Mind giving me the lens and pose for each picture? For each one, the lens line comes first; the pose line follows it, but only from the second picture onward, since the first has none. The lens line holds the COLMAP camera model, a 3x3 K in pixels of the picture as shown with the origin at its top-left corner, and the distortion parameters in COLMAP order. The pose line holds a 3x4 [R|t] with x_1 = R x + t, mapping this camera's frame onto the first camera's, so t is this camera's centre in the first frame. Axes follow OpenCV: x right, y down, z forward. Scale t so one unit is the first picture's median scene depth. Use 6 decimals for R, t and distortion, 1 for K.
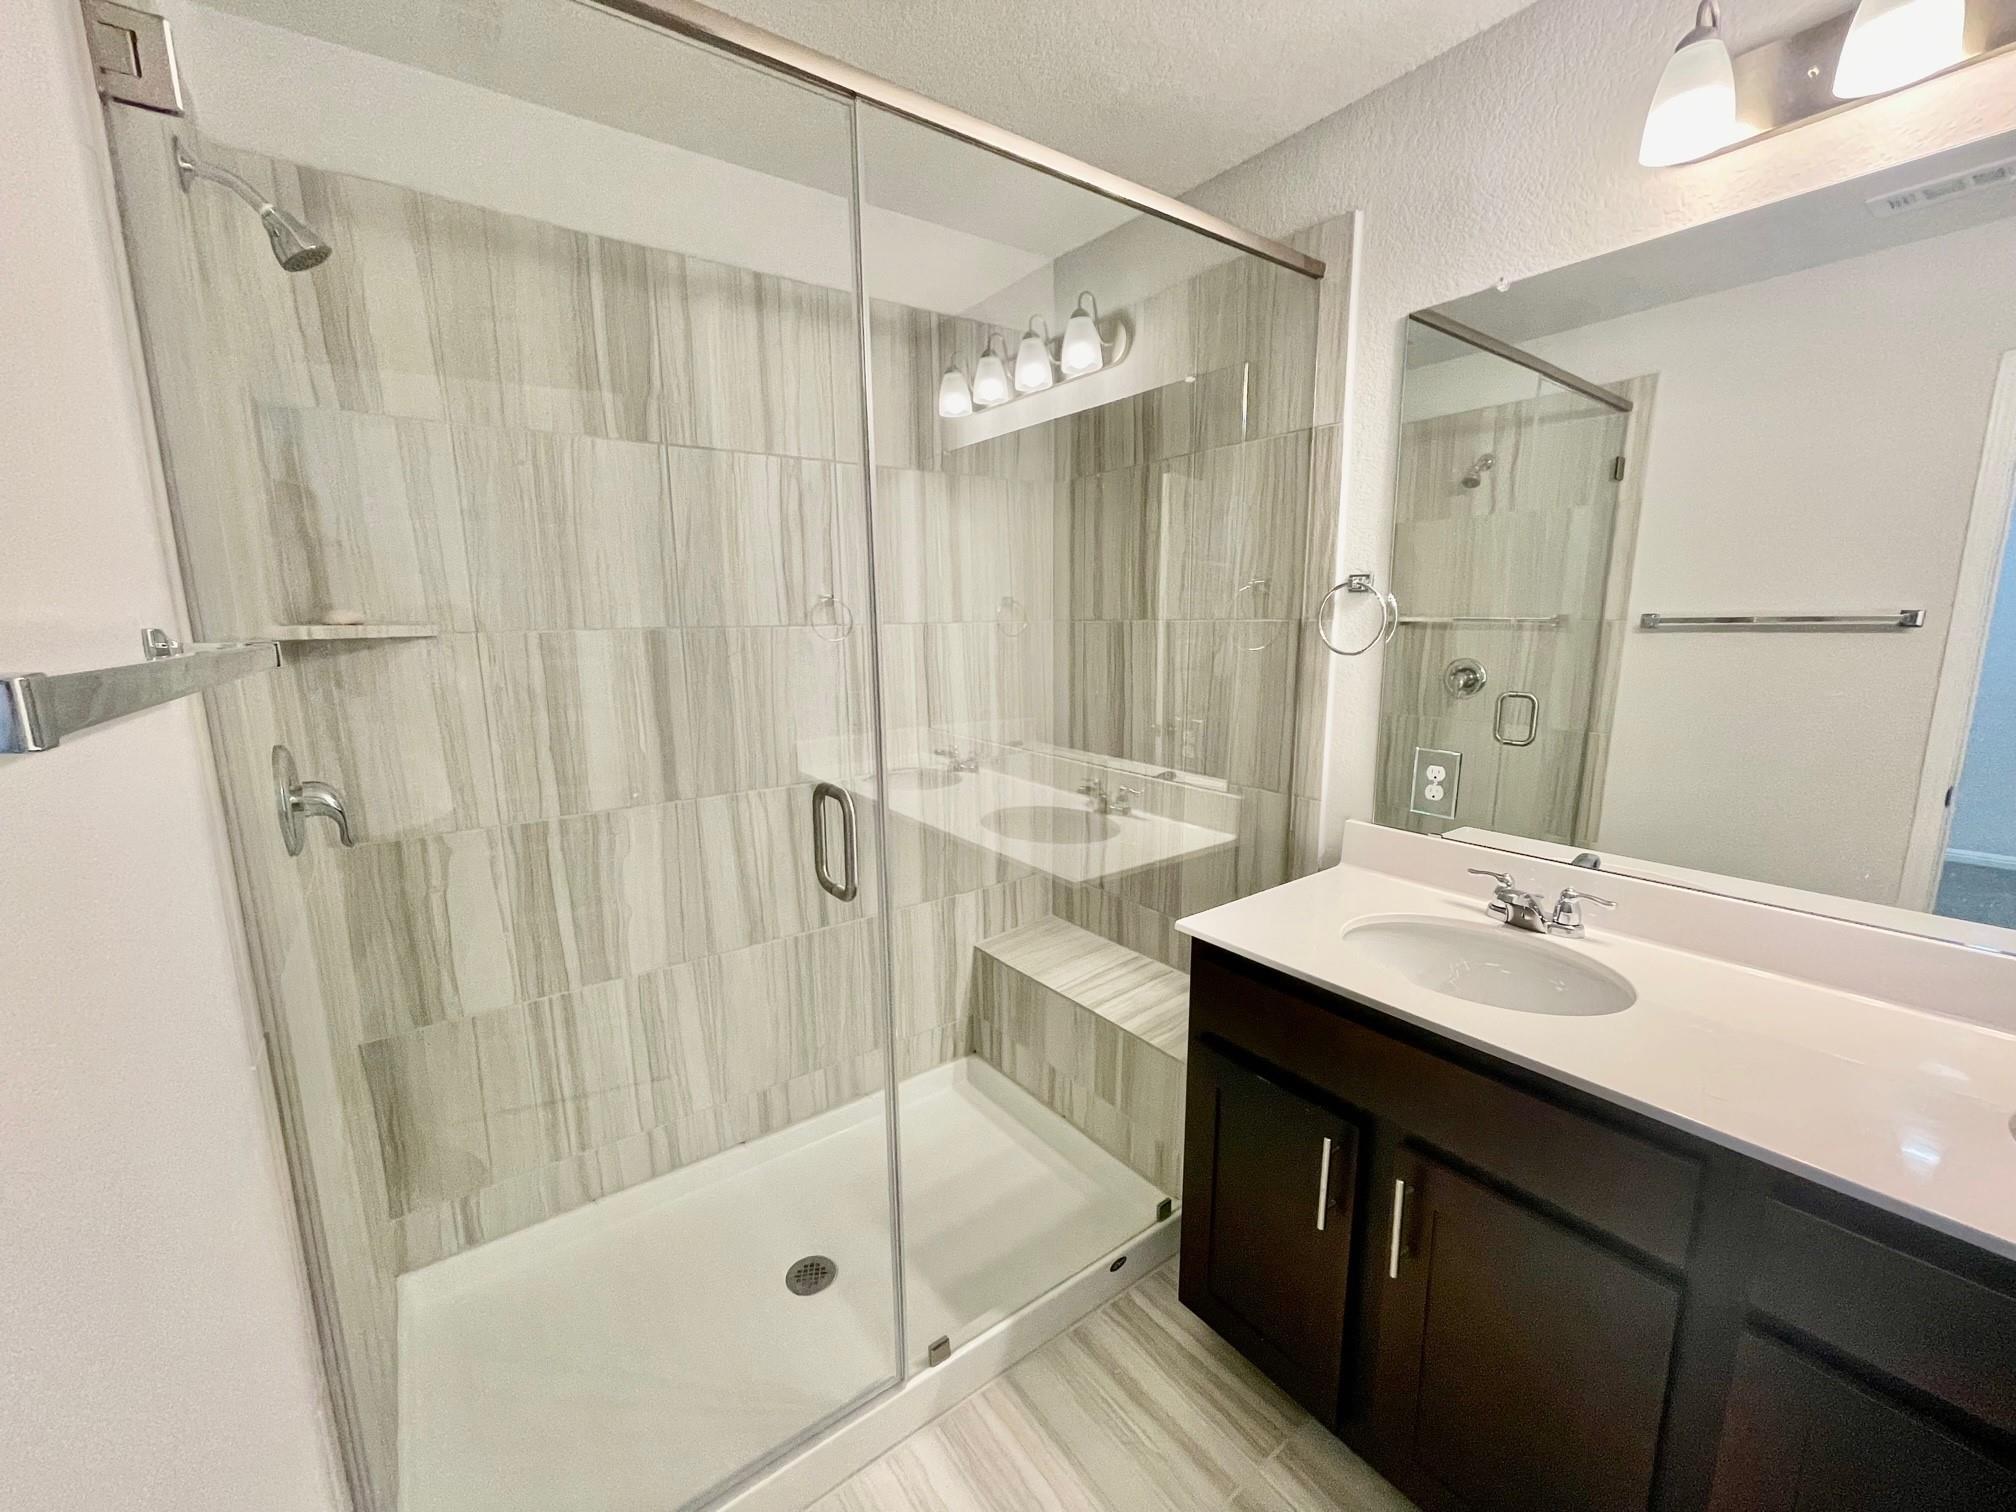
lens RADIAL K [[813.1, 0, 1007.4], [0, 813.1, 758.2], [0, 0, 1]] dist [-0.006982, 0.000889]
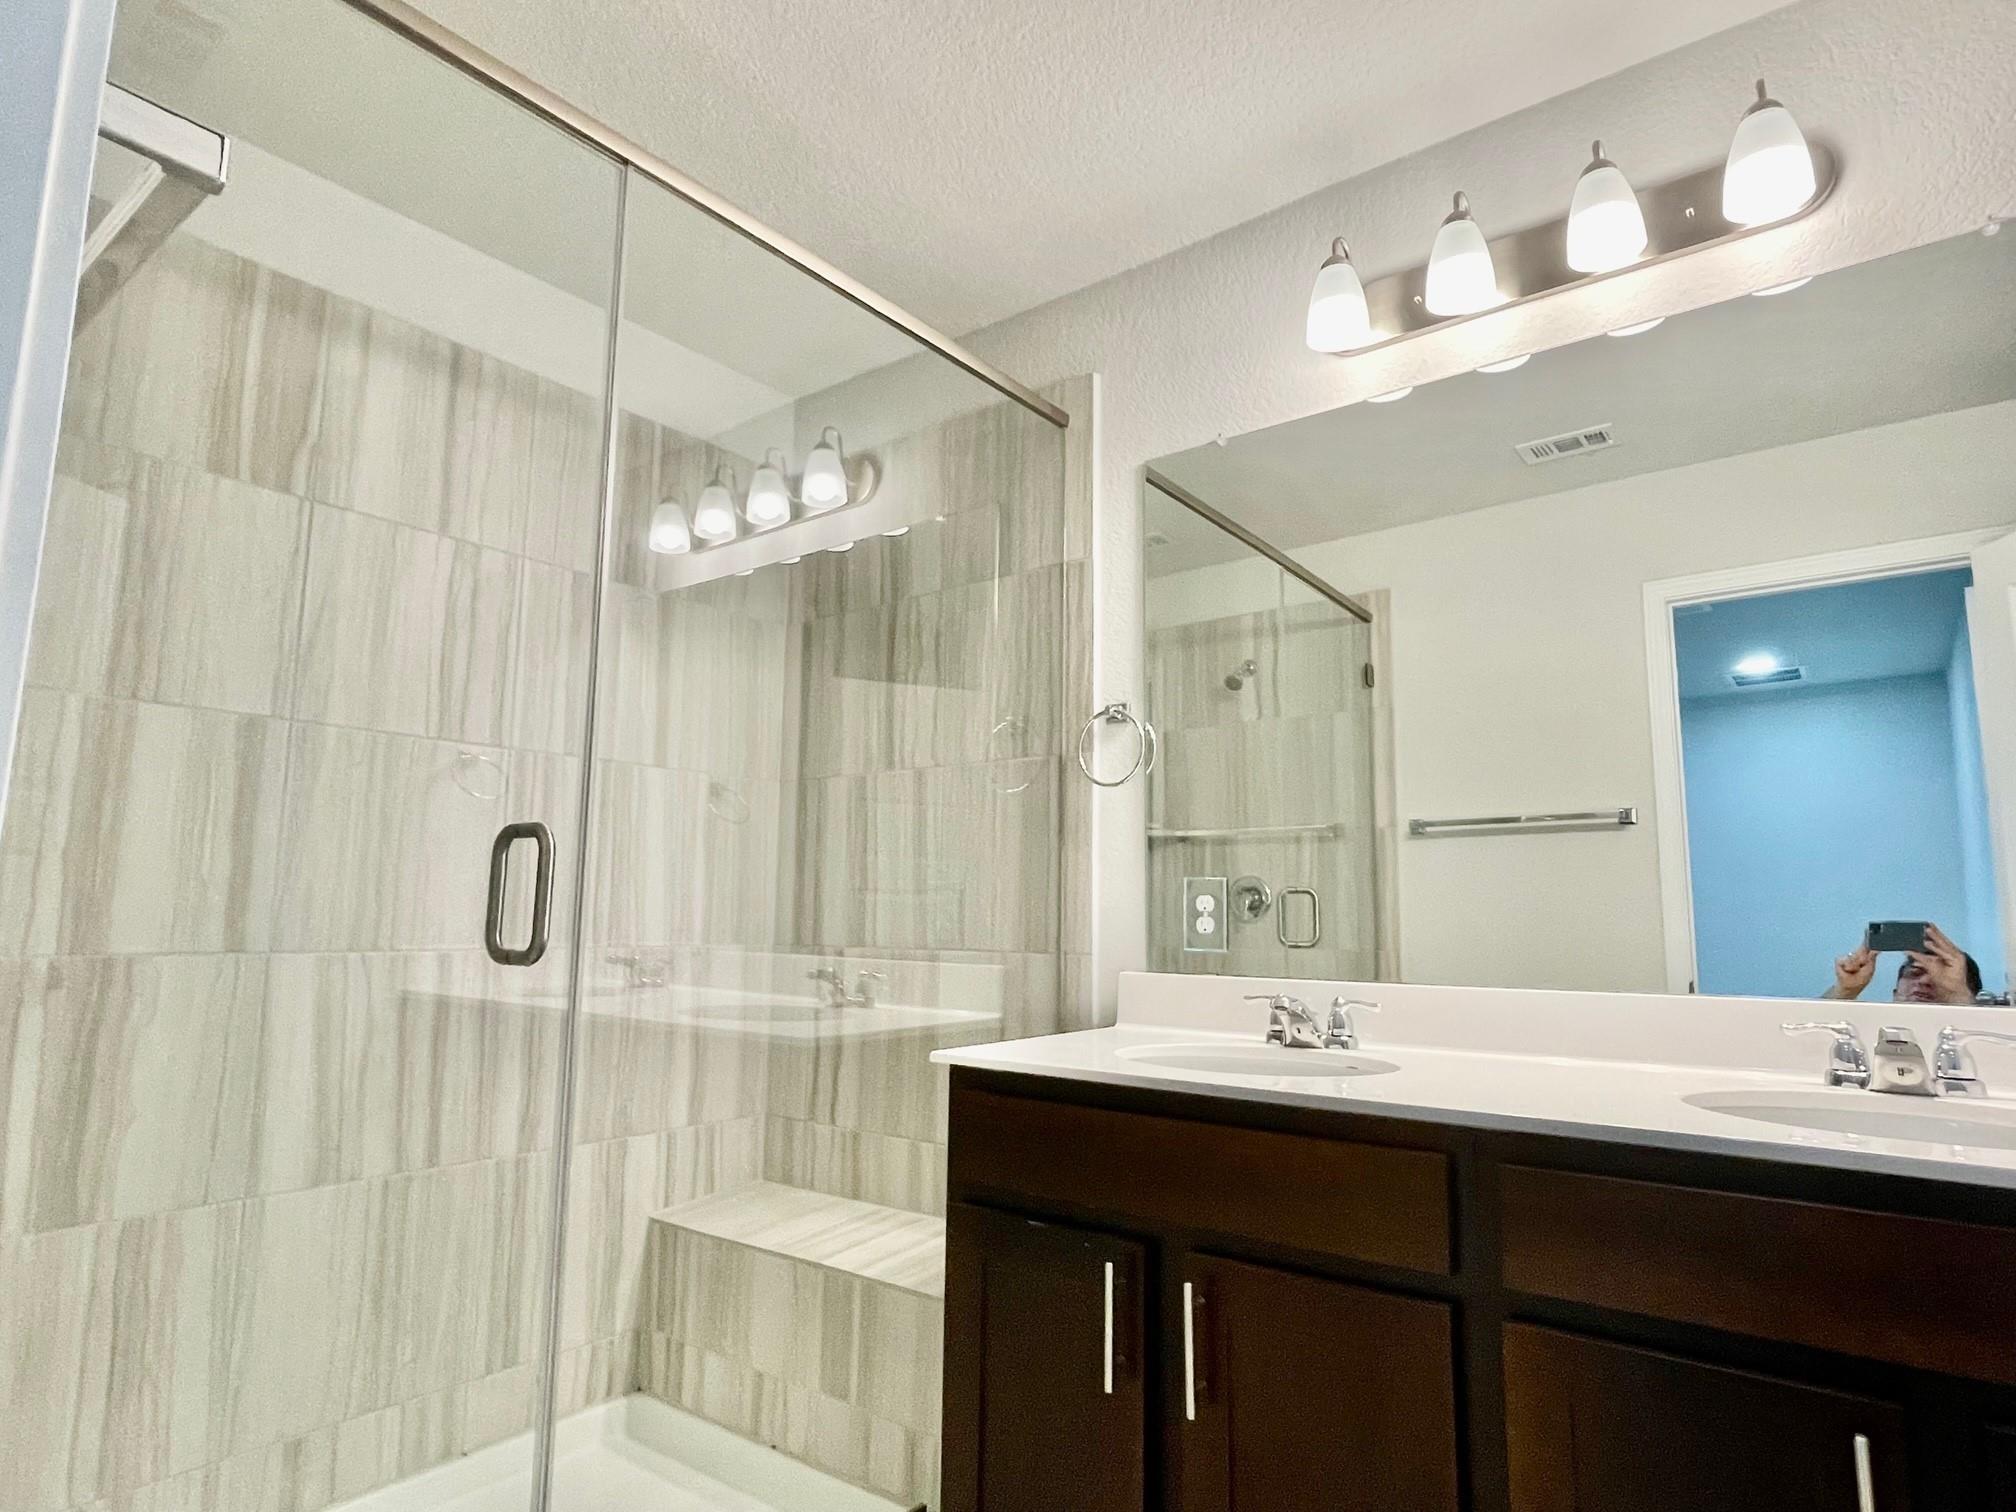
lens RADIAL K [[1114.1, 0, 1008.7], [0, 1114.1, 762.9], [0, 0, 1]] dist [-0.003667, -0.004299]
pose [[0.961643, 0.057916, 0.268122, -0.027240], [0.027939, 0.951693, -0.305778, 0.188182], [-0.272879, 0.301540, 0.913570, -0.108742]]
